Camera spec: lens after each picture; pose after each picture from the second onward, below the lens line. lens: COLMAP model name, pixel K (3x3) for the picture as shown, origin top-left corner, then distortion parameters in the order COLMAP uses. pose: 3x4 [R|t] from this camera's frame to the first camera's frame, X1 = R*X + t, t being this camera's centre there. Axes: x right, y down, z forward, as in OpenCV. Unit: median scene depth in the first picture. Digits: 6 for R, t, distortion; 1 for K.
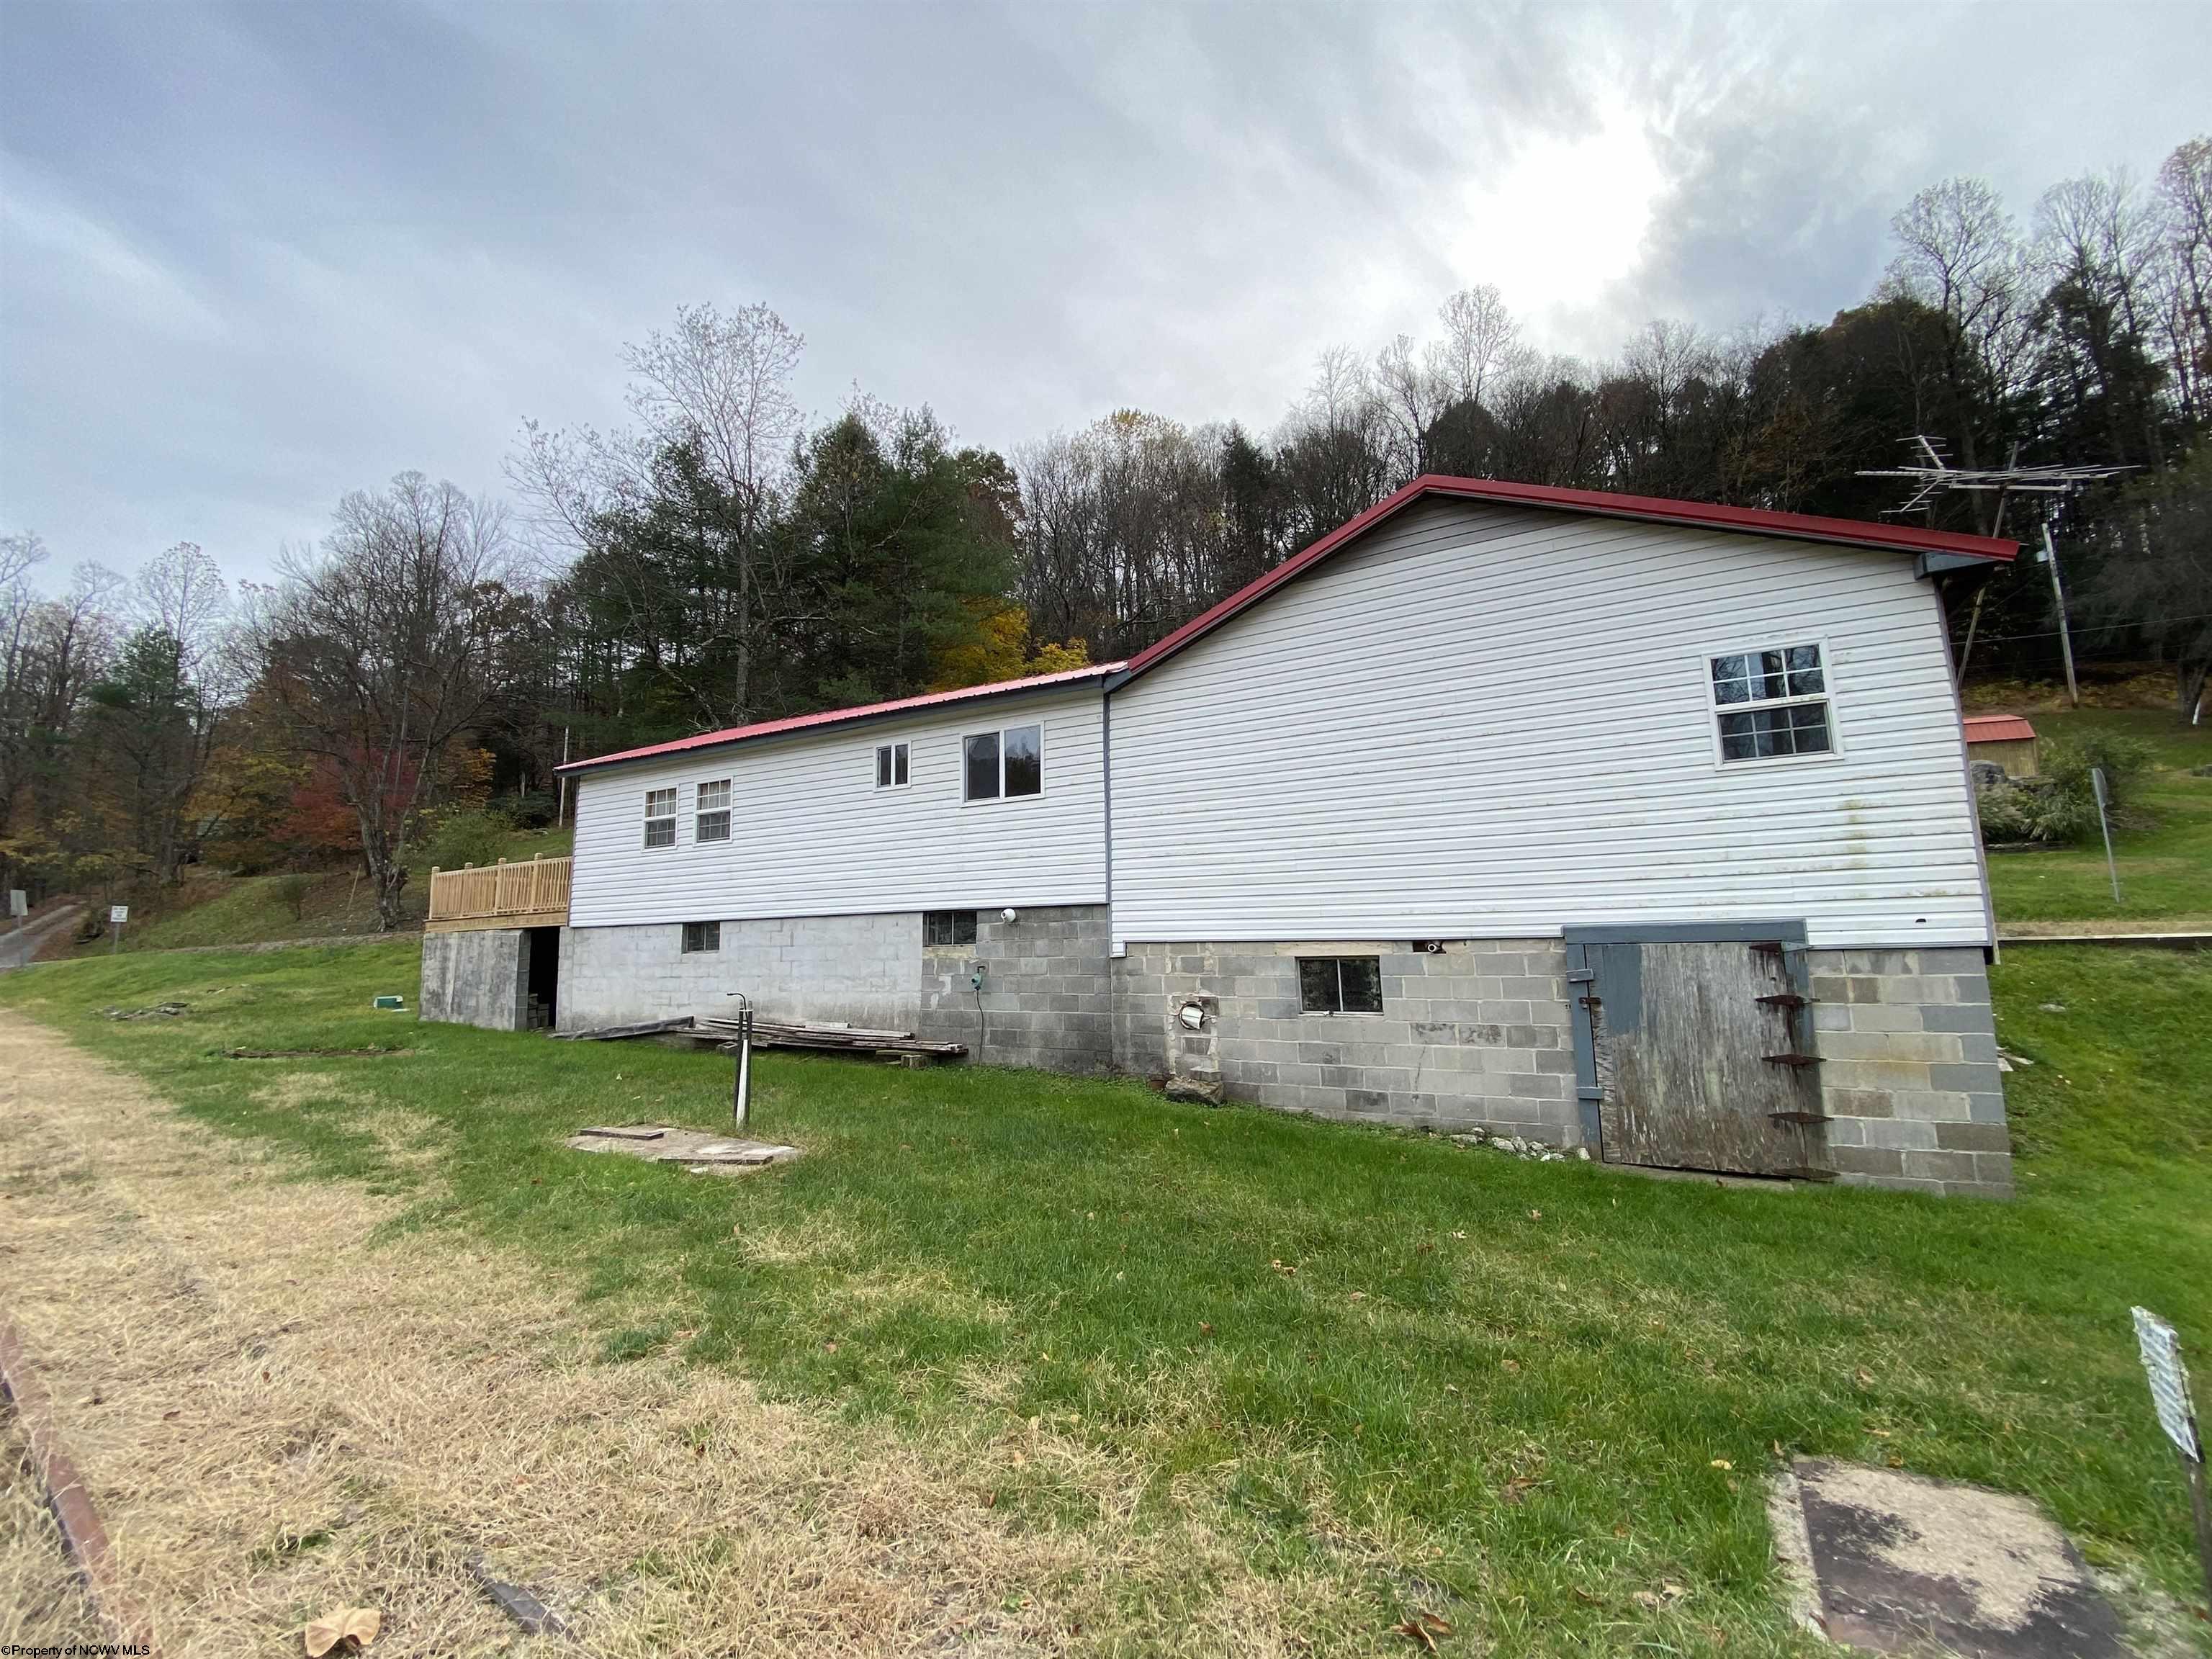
lens RADIAL K [[894.1, 0, 1097.0], [0, 894.1, 810.1], [0, 0, 1]] dist [0.040763, -0.031285]
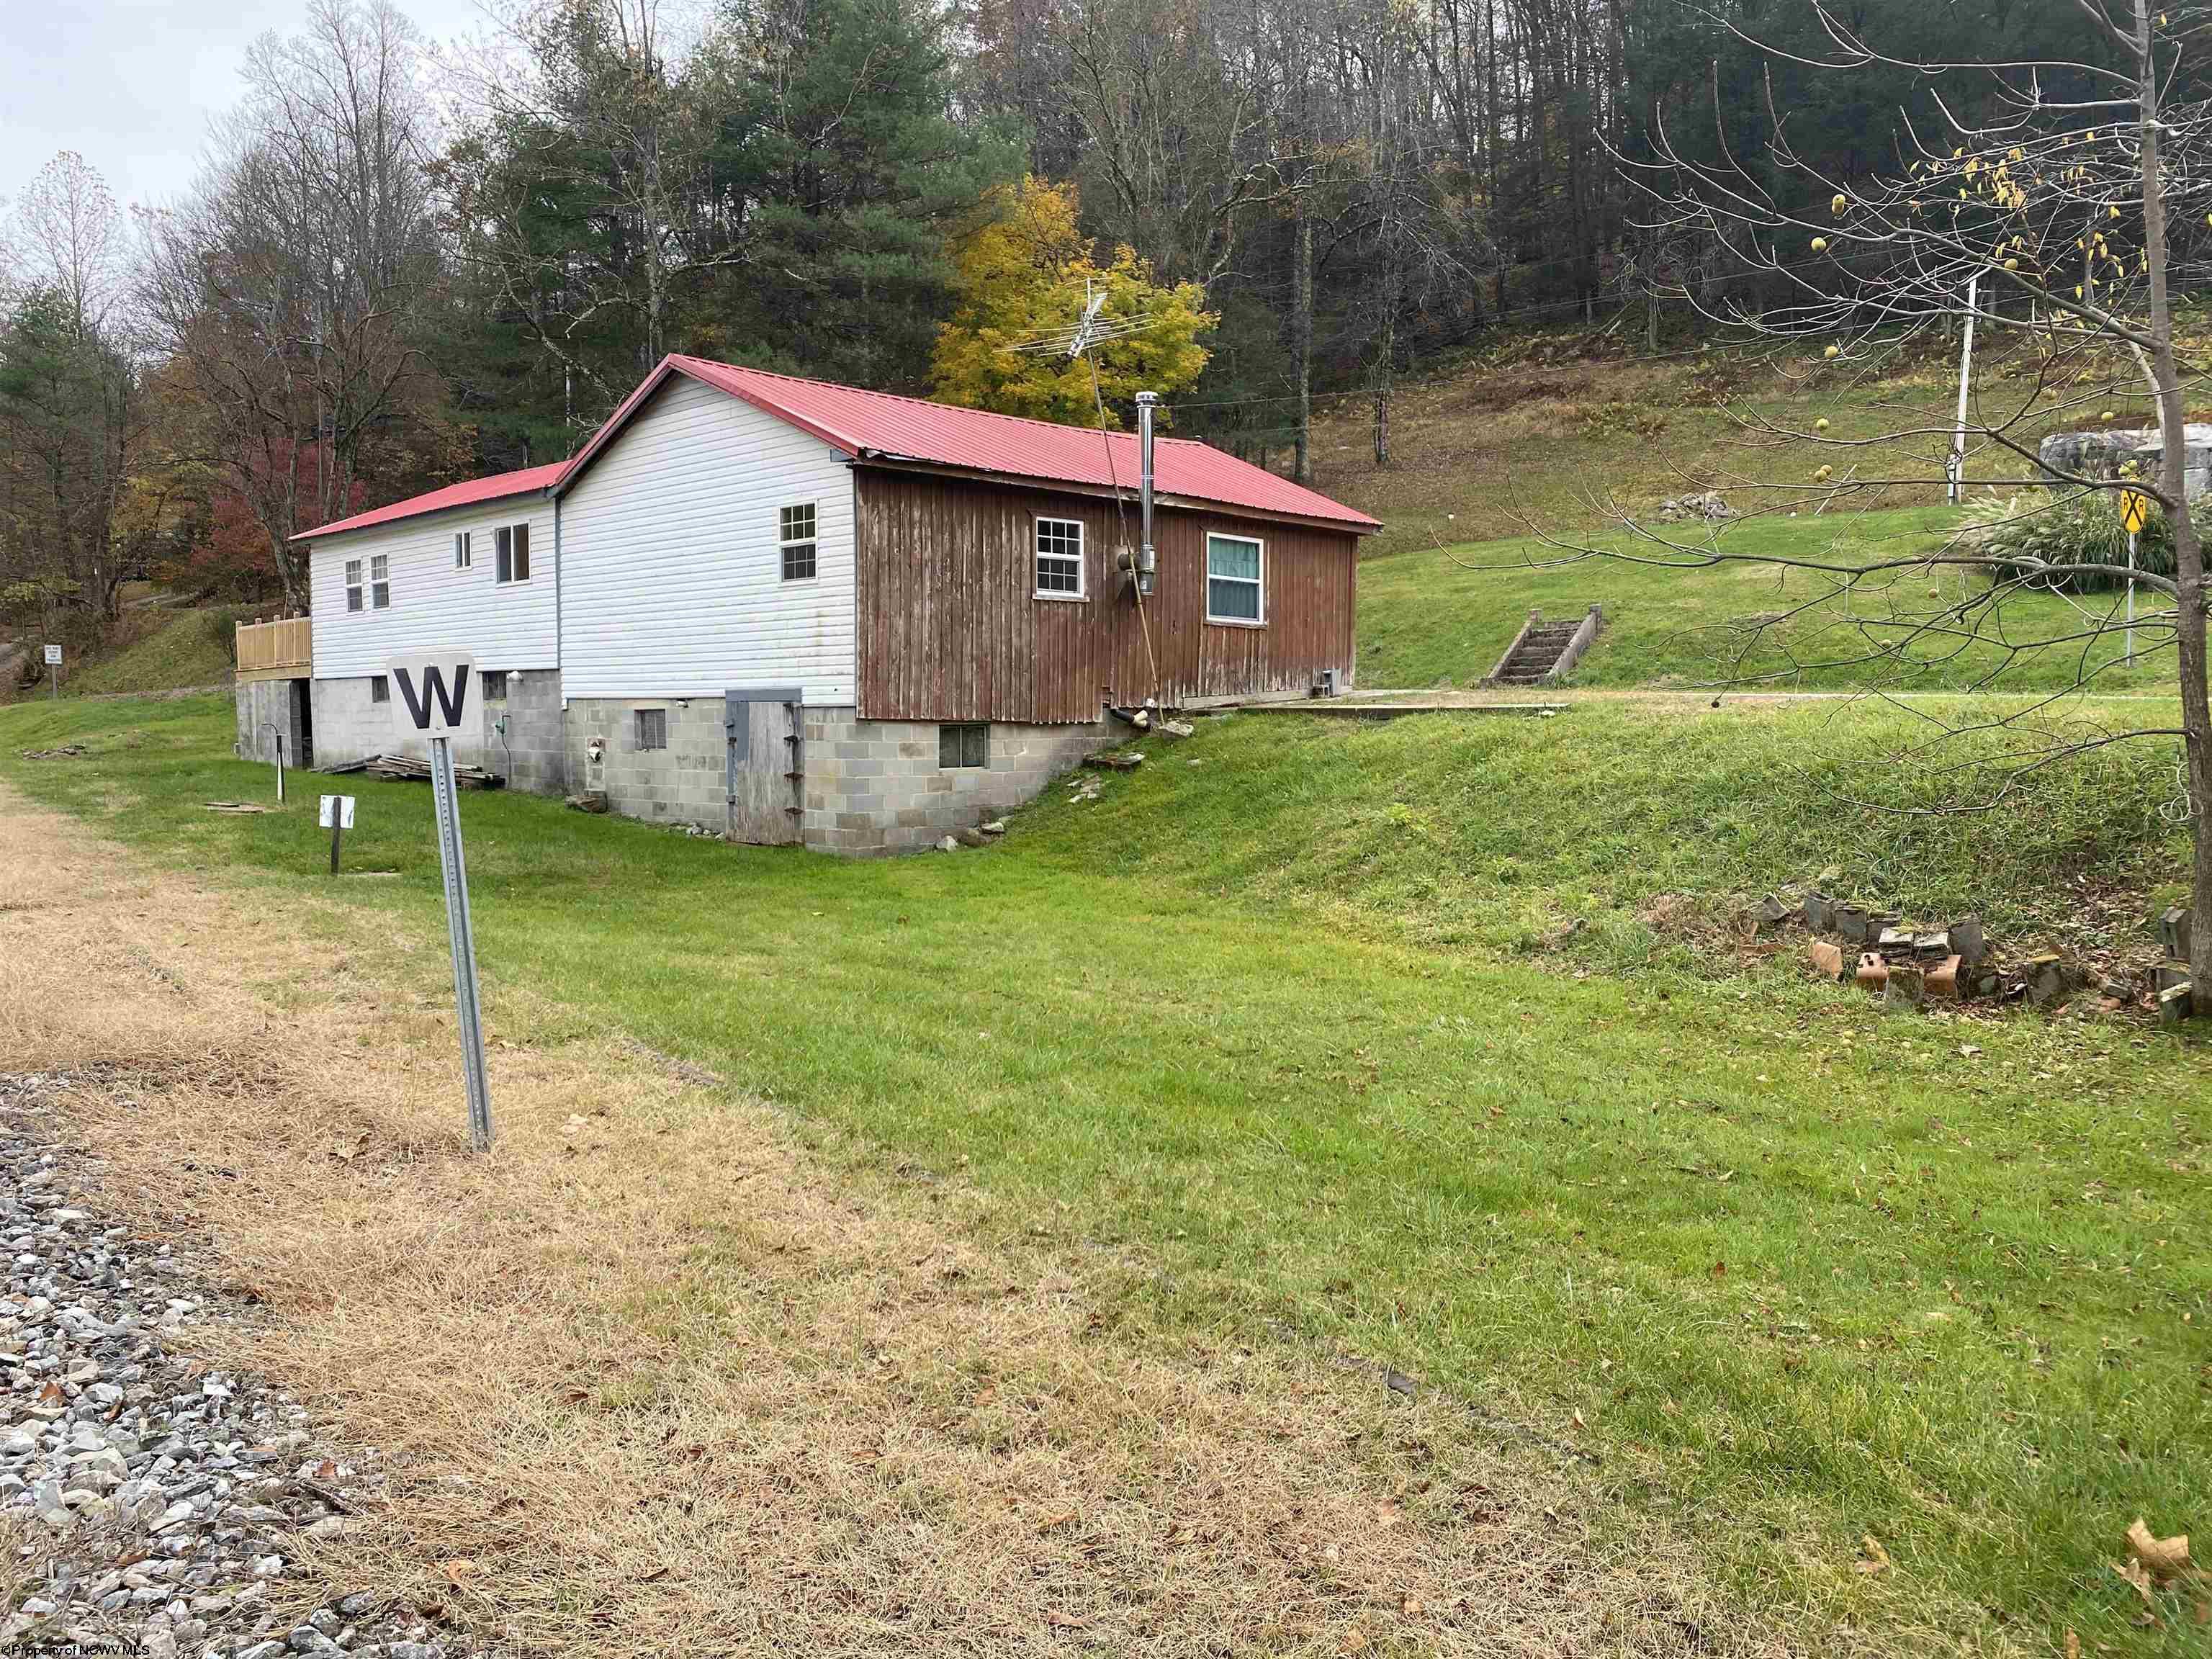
lens RADIAL K [[1693.9, 0, 1169.1], [0, 1693.9, 837.7], [0, 0, 1]] dist [0.008846, -0.034994]
pose [[0.964795, 0.038604, -0.260155, 1.377716], [0.019053, 0.976311, 0.215530, -0.154061], [0.262312, -0.212899, 0.941205, -1.035872]]
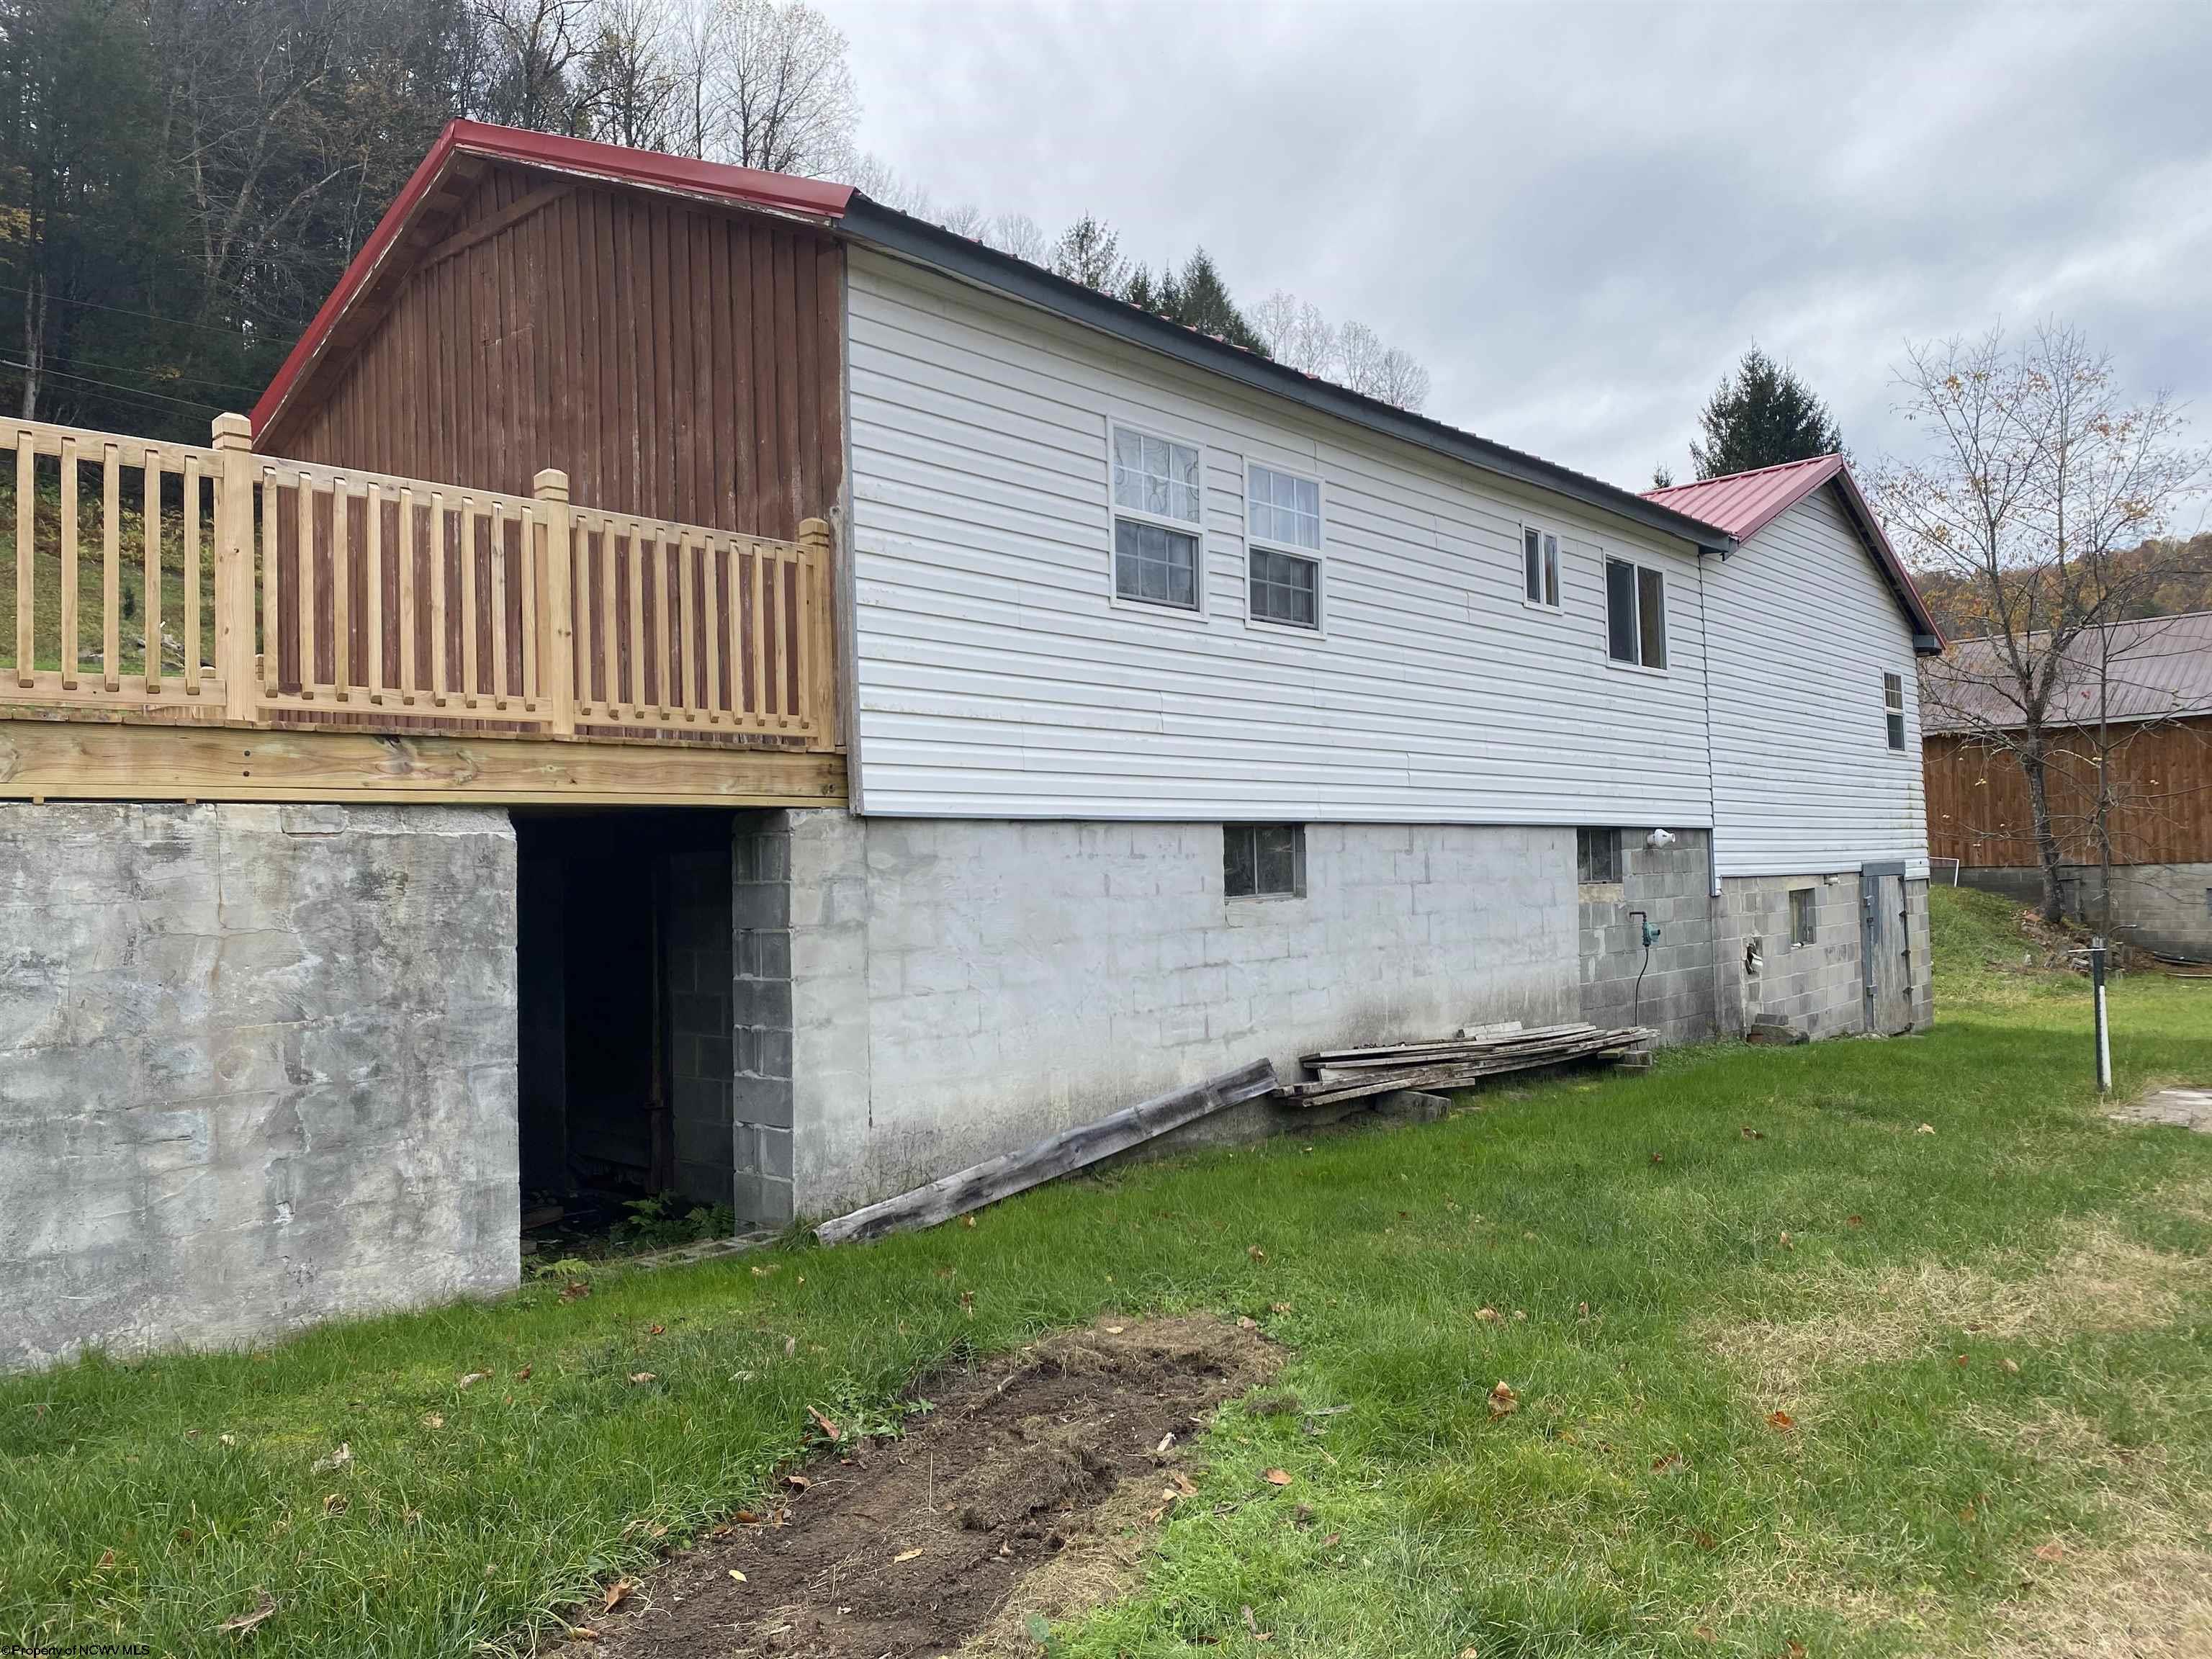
lens RADIAL K [[1745.5, 0, 1147.6], [0, 1745.5, 852.9], [0, 0, 1]] dist [-0.002700, 0.004429]
pose [[0.166827, 0.028957, 0.985561, -1.447311], [-0.118139, 0.992955, -0.009176, 0.180406], [-0.978883, -0.114903, 0.169072, 1.110873]]
